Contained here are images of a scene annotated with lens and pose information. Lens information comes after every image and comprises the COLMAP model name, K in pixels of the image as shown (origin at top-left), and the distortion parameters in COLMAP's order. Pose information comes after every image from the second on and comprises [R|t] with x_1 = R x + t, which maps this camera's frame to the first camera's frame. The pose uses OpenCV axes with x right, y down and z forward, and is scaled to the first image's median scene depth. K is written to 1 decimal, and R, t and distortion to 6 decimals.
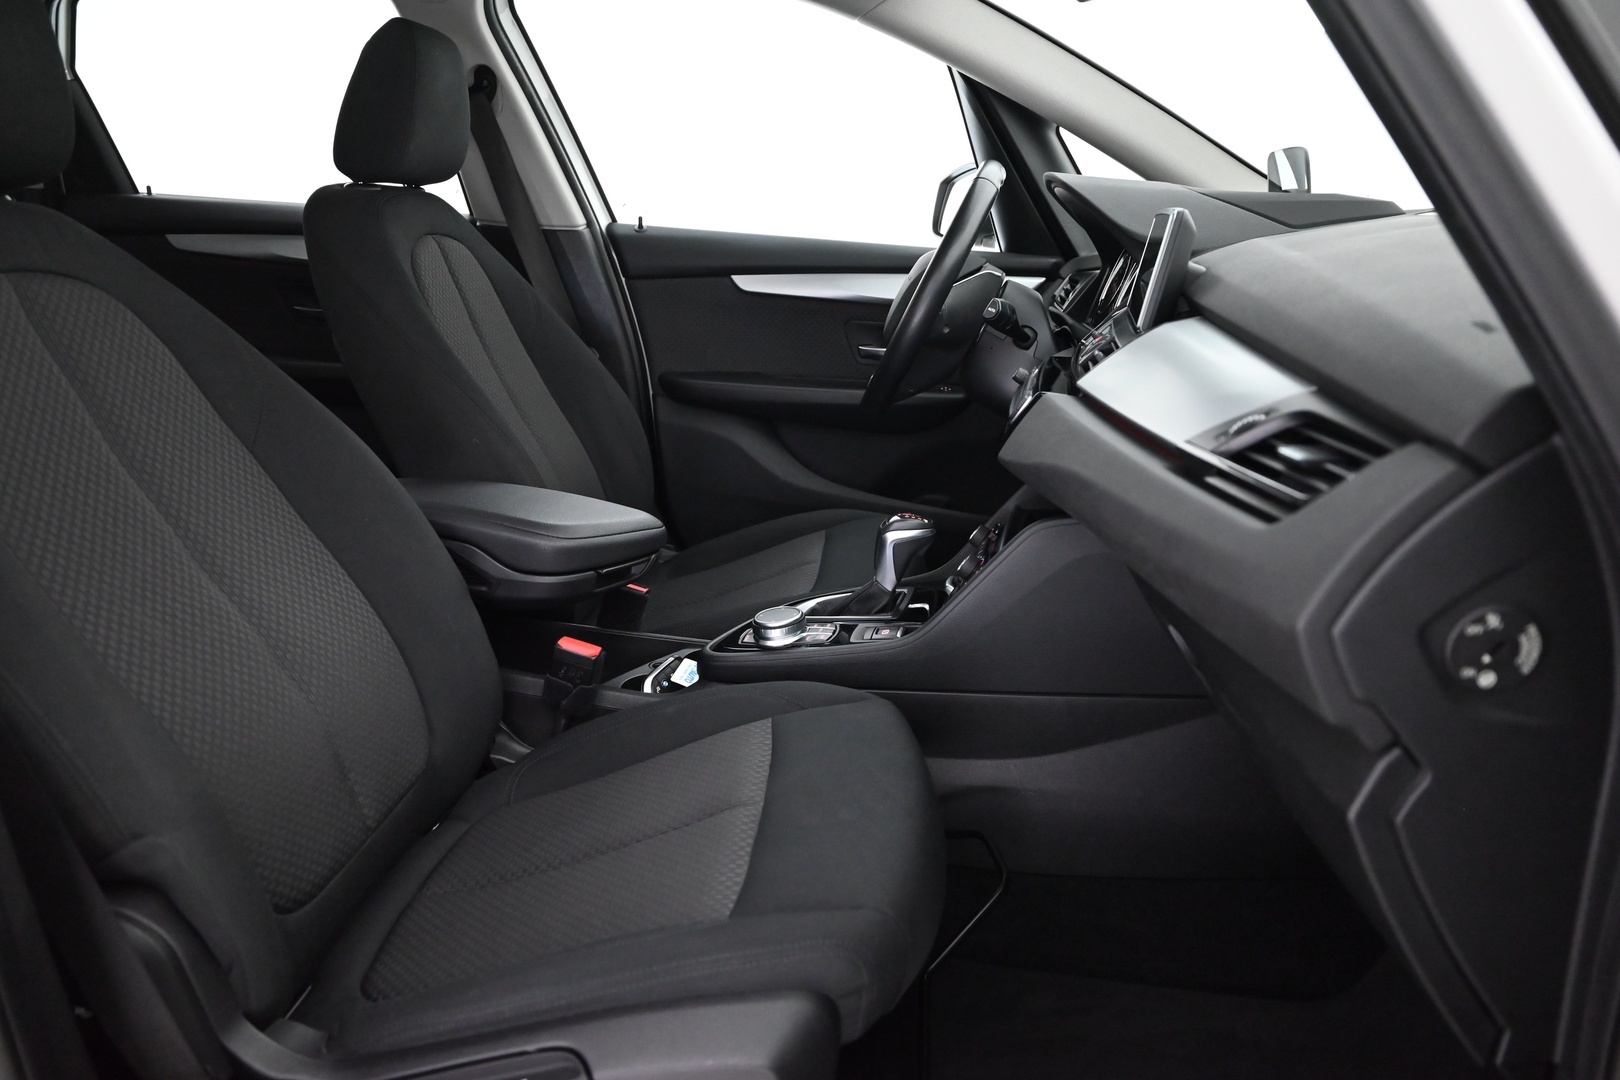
lens RADIAL K [[1100.2, 0, 815.1], [0, 1100.2, 533.2], [0, 0, 1]] dist [-0.002304, 0.003886]
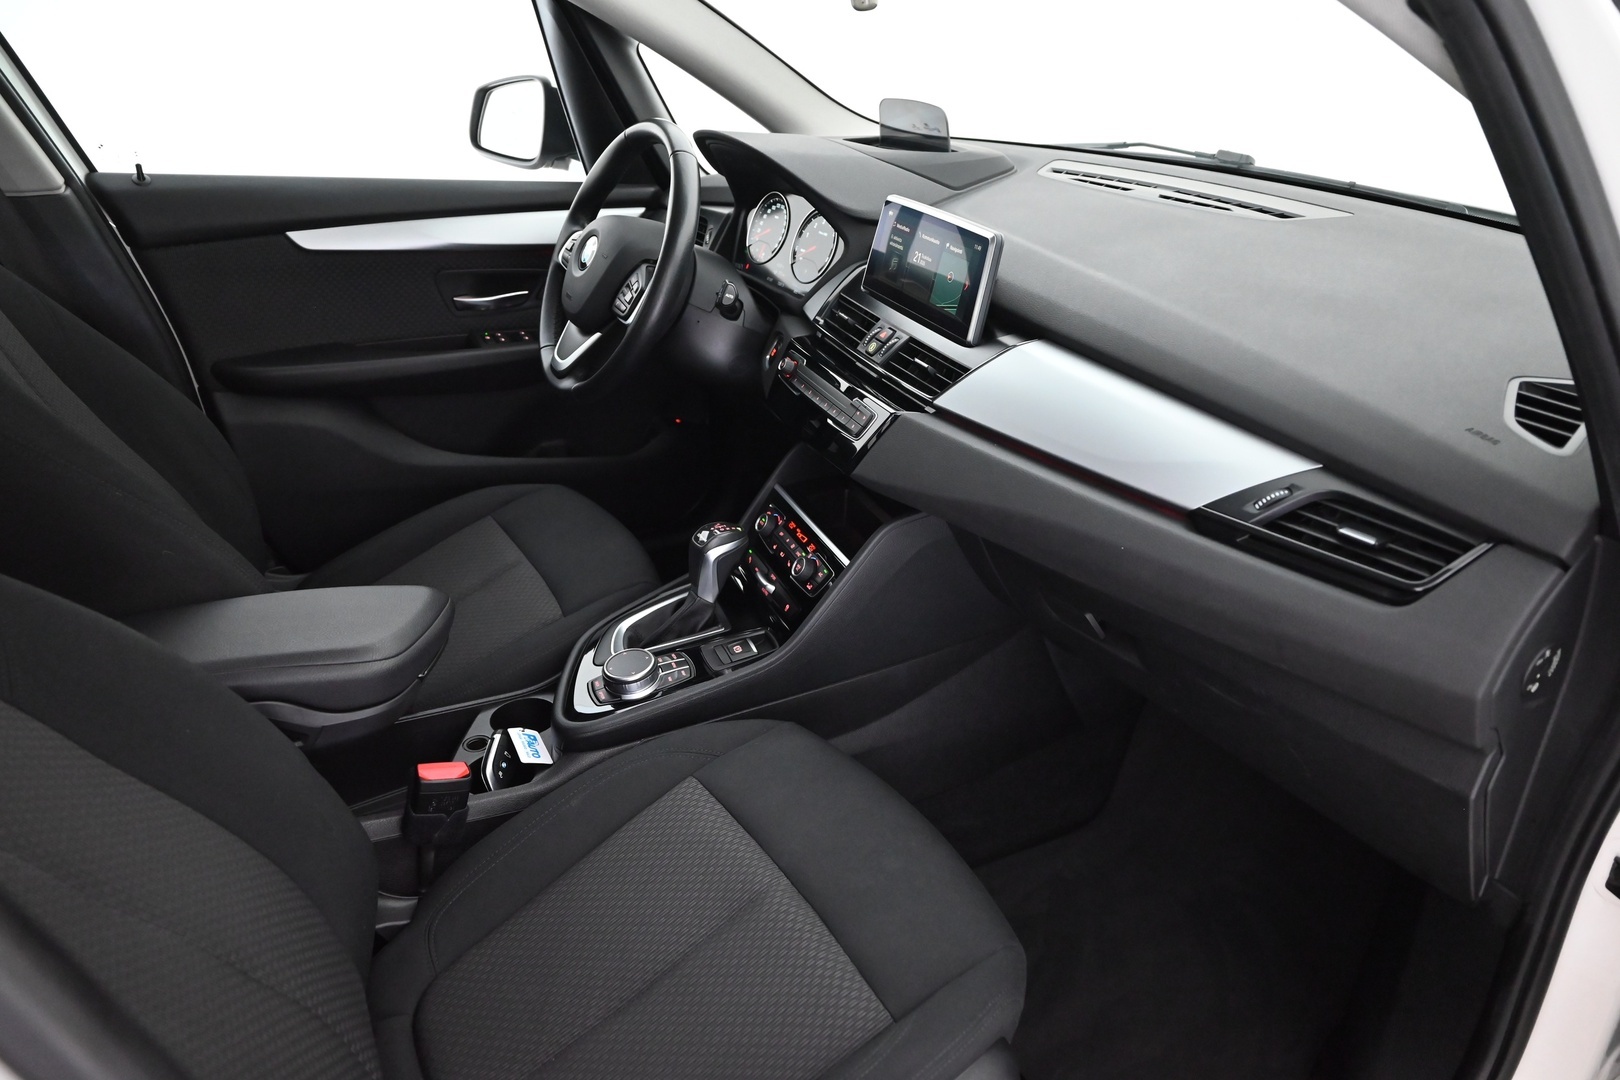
lens RADIAL K [[1100.2, 0, 814.6], [0, 1100.2, 544.8], [0, 0, 1]] dist [-0.002304, 0.003886]
pose [[0.811470, -0.245208, 0.530462, -0.262084], [0.142286, 0.963297, 0.227626, -0.149680], [-0.566808, -0.109234, 0.816576, 0.096138]]
